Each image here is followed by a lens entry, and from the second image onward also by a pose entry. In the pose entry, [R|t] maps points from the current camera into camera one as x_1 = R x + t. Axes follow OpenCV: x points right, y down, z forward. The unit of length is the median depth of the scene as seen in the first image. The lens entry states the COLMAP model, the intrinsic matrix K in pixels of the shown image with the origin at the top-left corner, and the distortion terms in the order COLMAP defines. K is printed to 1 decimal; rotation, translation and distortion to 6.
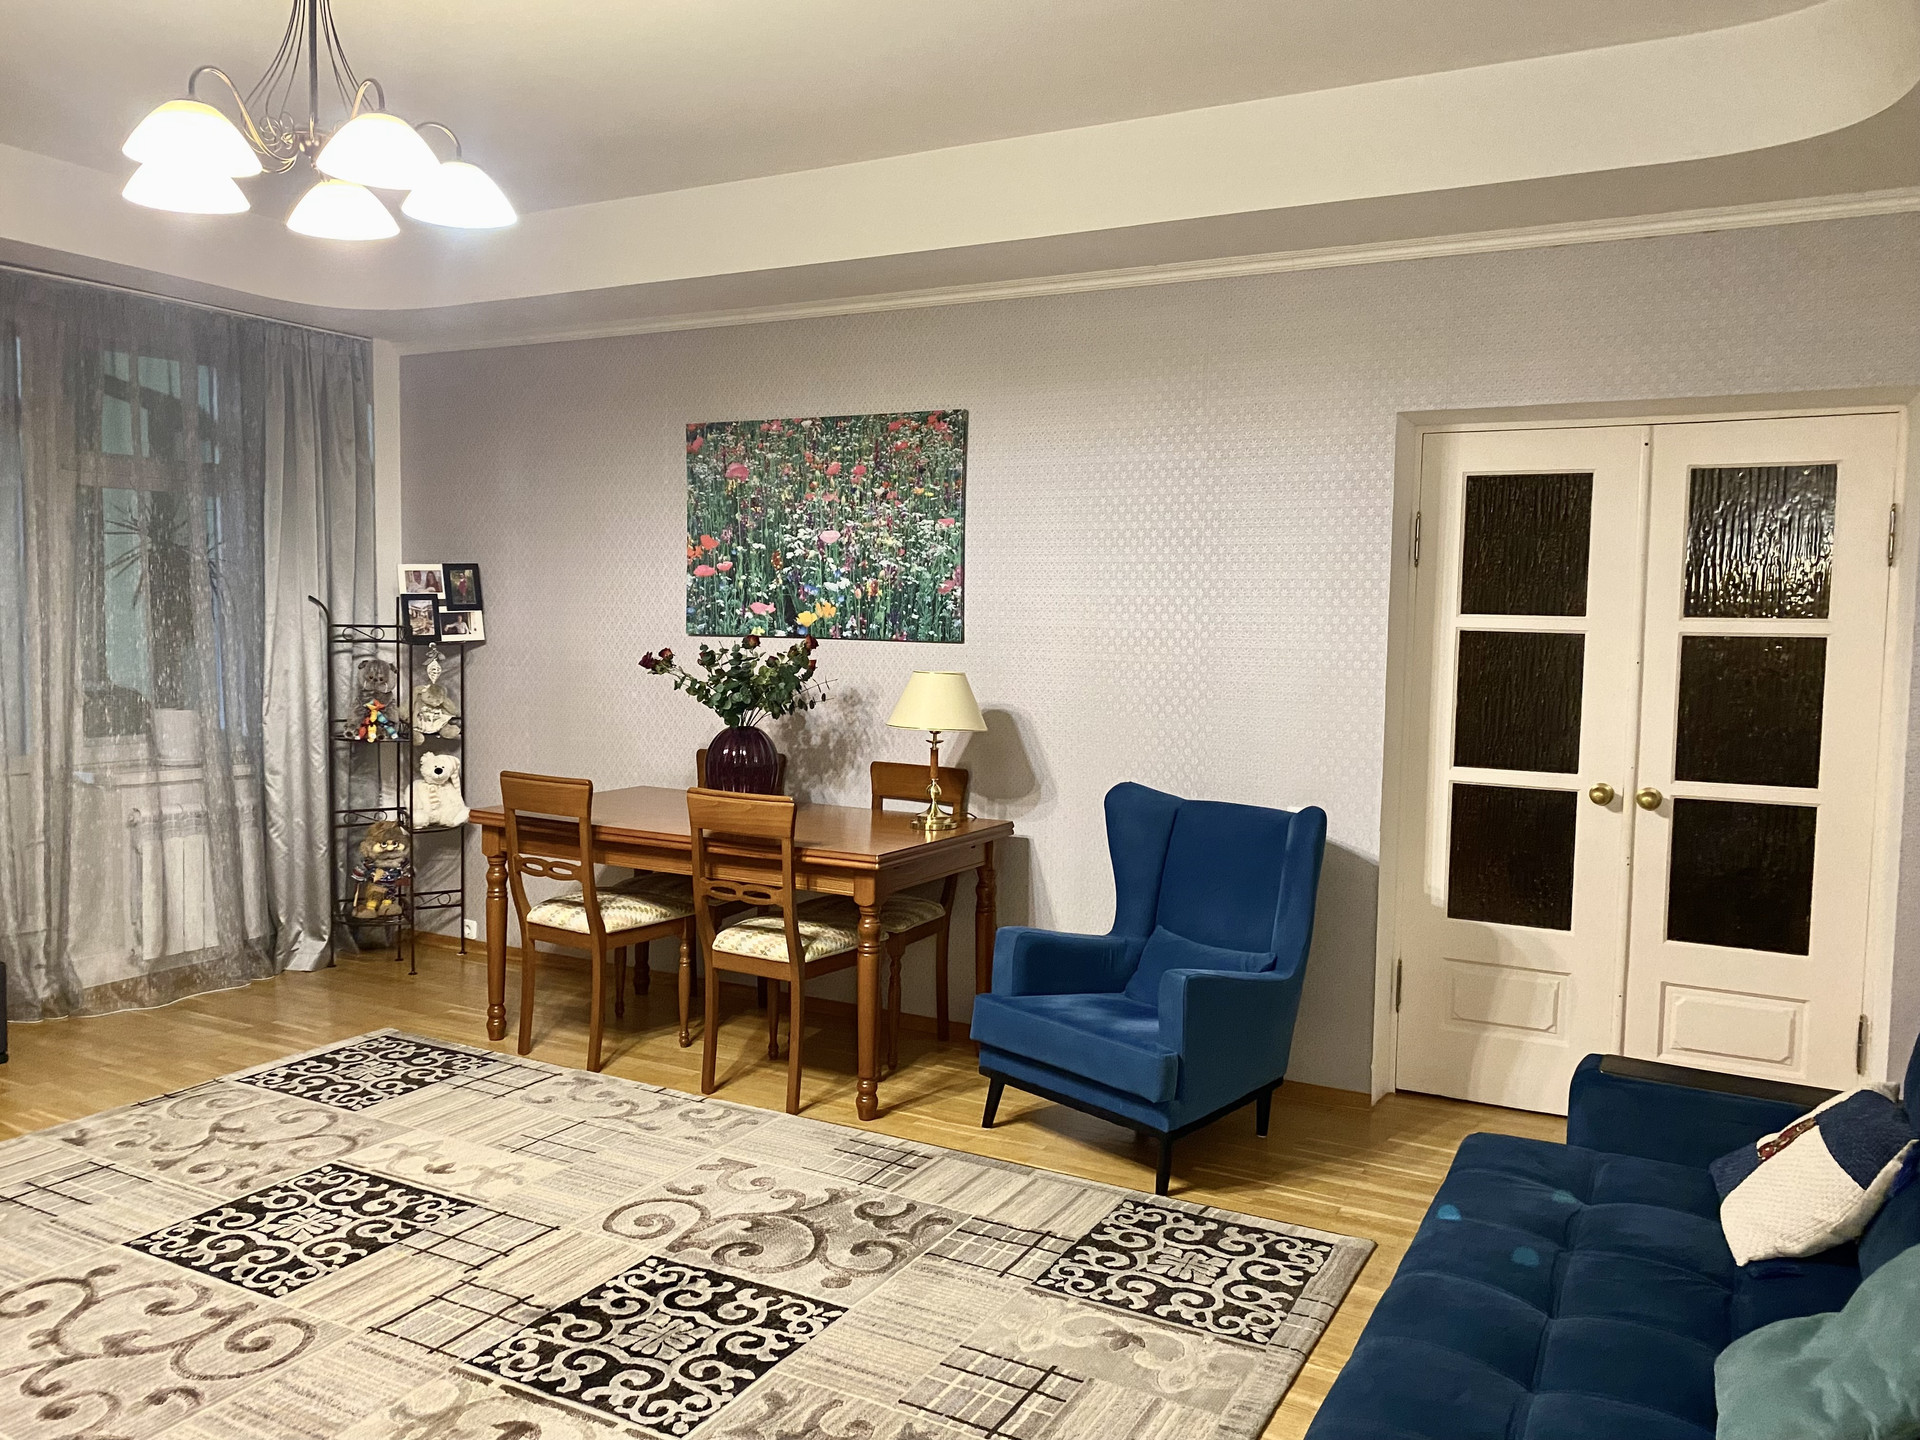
lens RADIAL K [[1490.3, 0, 960.0], [0, 1490.3, 720.0], [0, 0, 1]] dist [-0.005070, 0.003984]
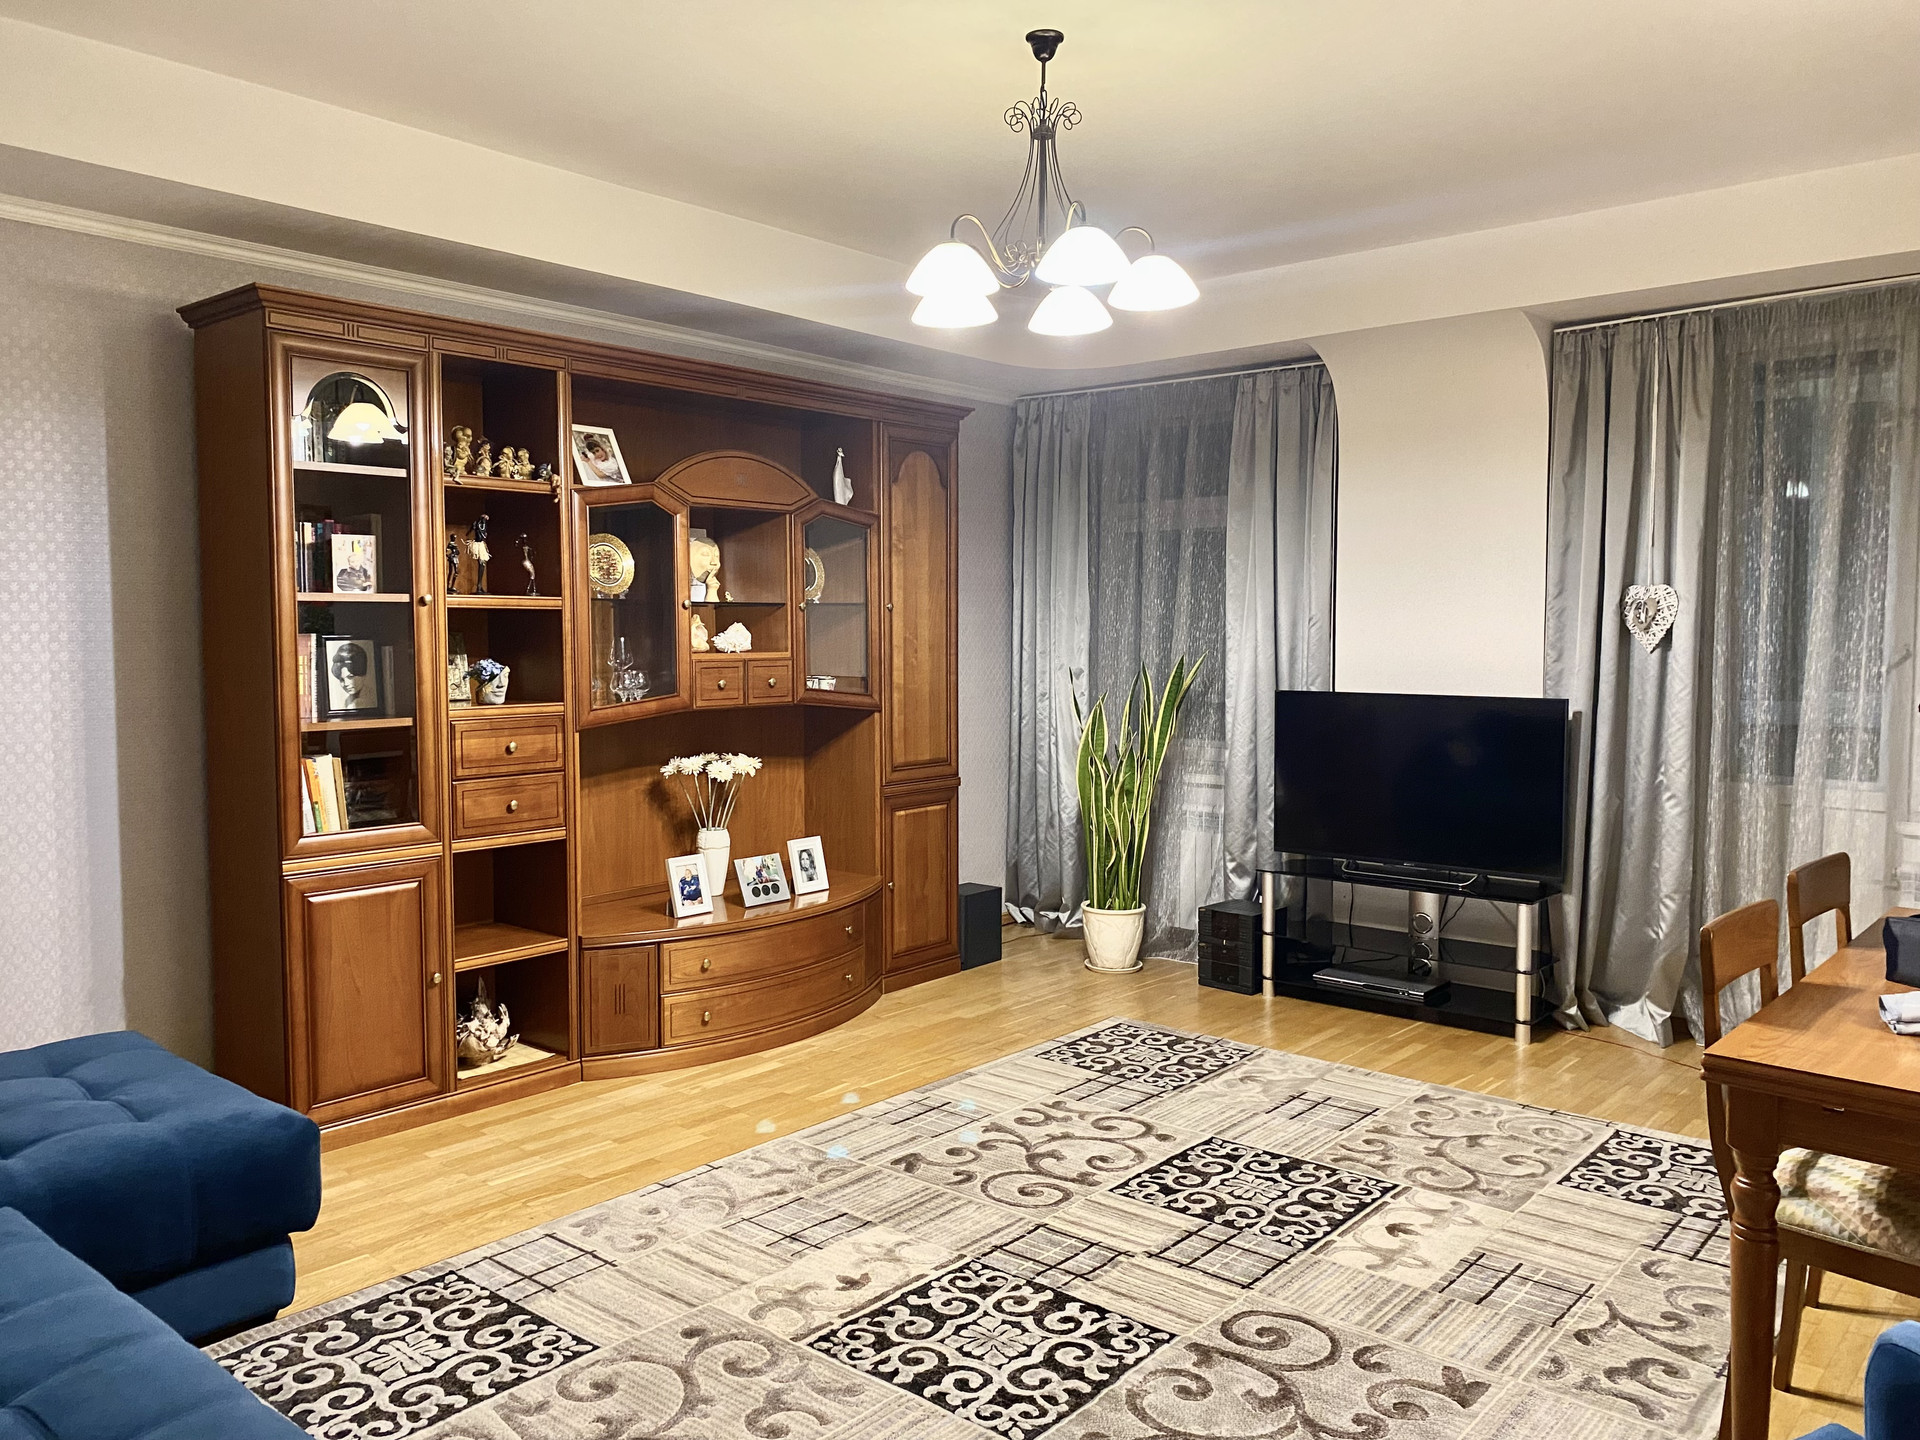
lens RADIAL K [[1441.6, 0, 960.0], [0, 1441.6, 720.0], [0, 0, 1]] dist [0.055086, -0.048206]
pose [[-0.217977, 0.048055, -0.974770, 0.672275], [-0.070027, 0.995442, 0.064734, -0.068750], [0.973438, 0.082371, -0.213618, 1.011699]]
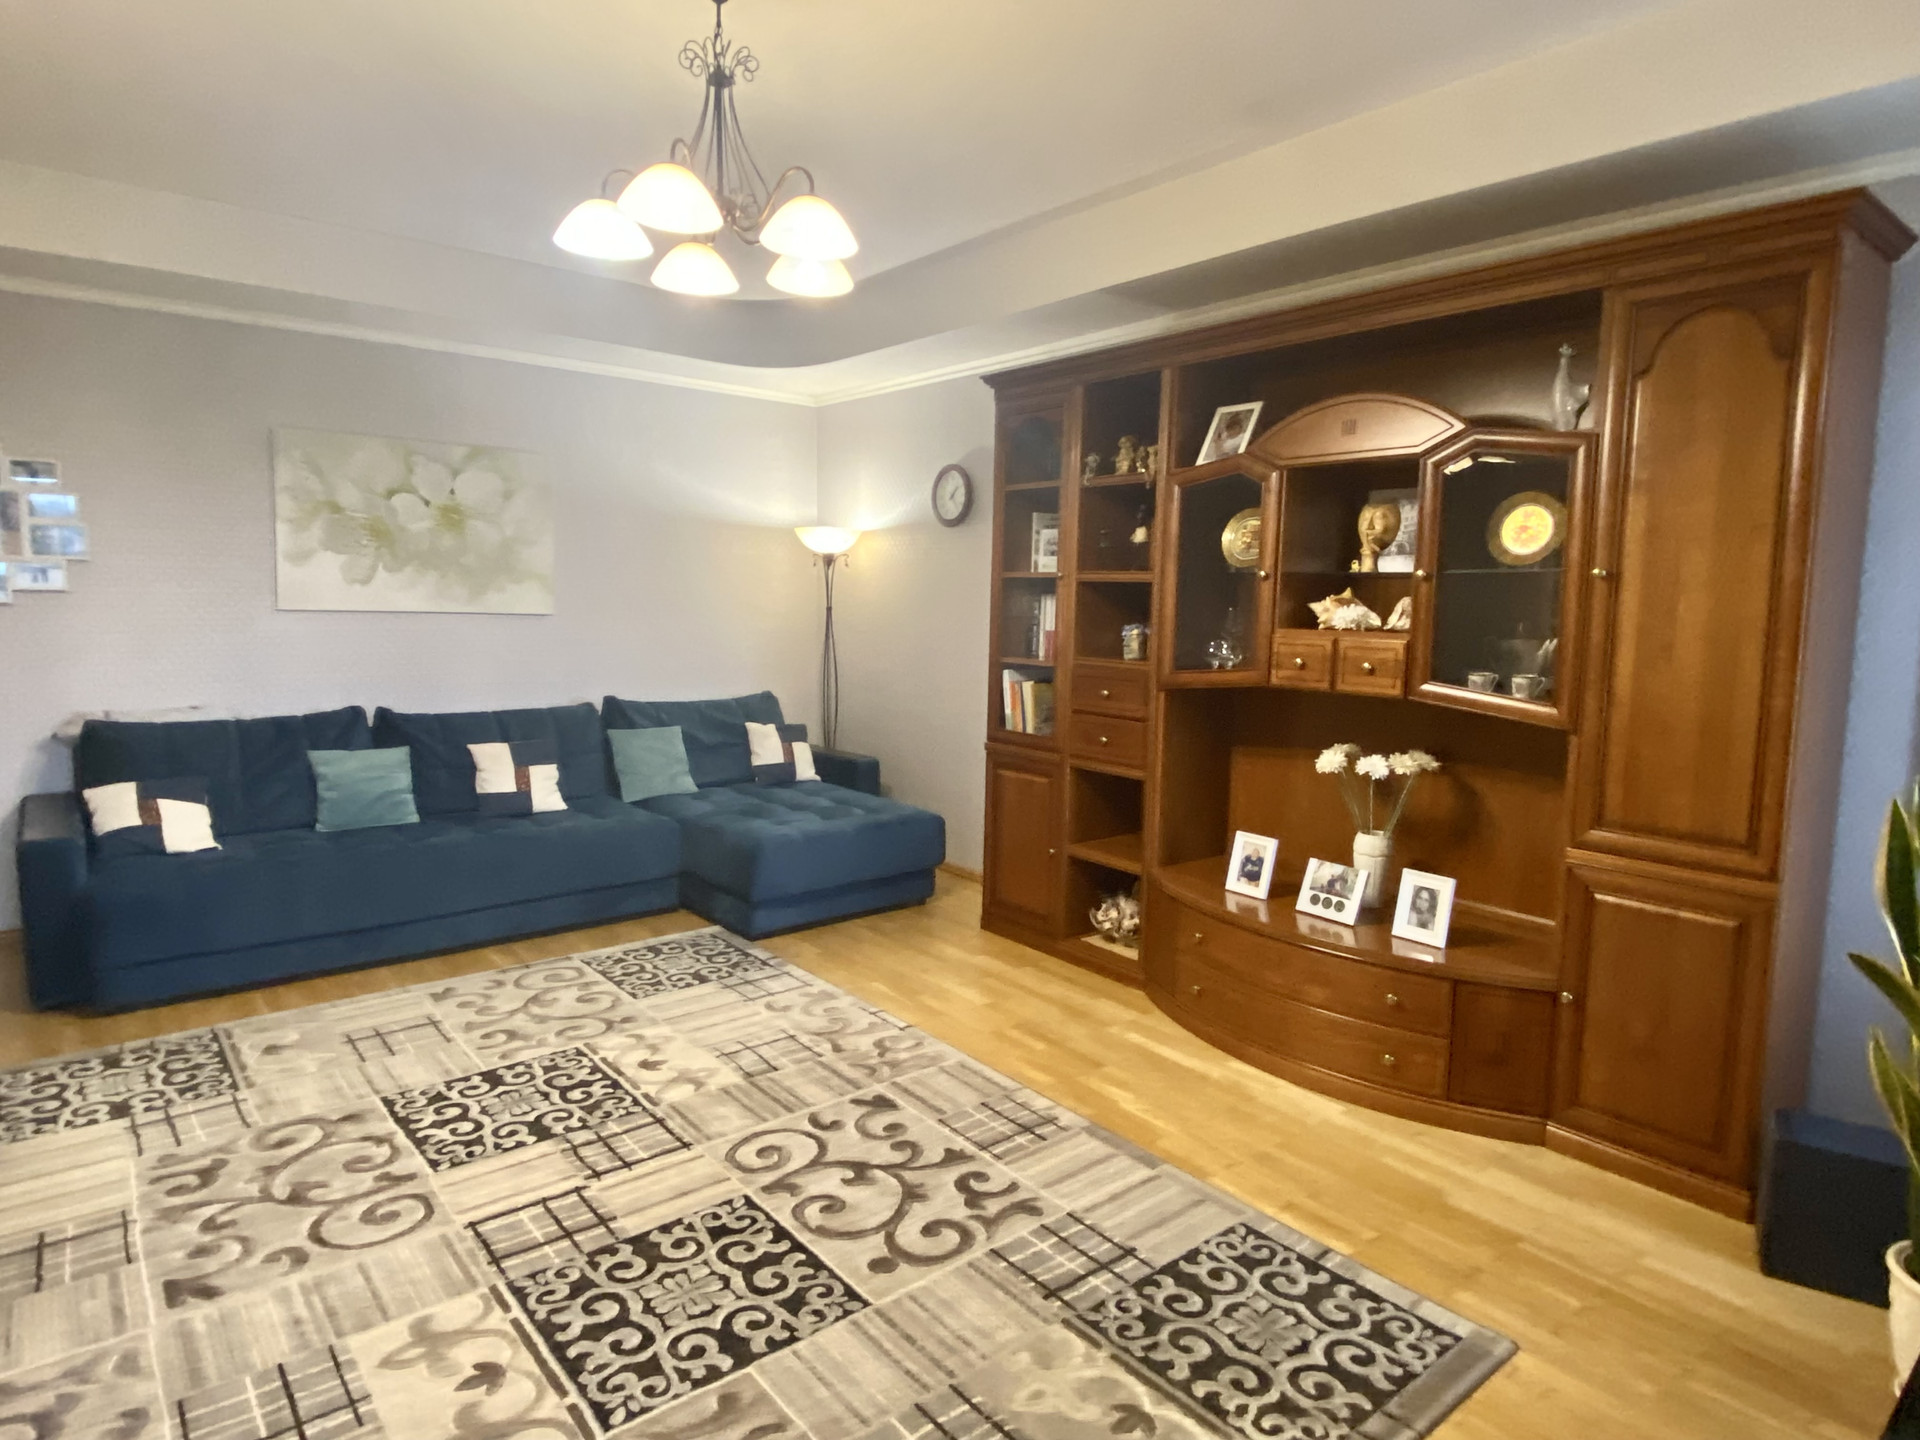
lens RADIAL K [[1112.5, 0, 957.7], [0, 1112.5, 700.2], [0, 0, 1]] dist [0.025178, -0.000859]
pose [[-0.927269, -0.078197, 0.366139, -0.824037], [-0.015345, 0.985061, 0.171518, -0.129360], [-0.374081, 0.153425, -0.914617, 1.530374]]
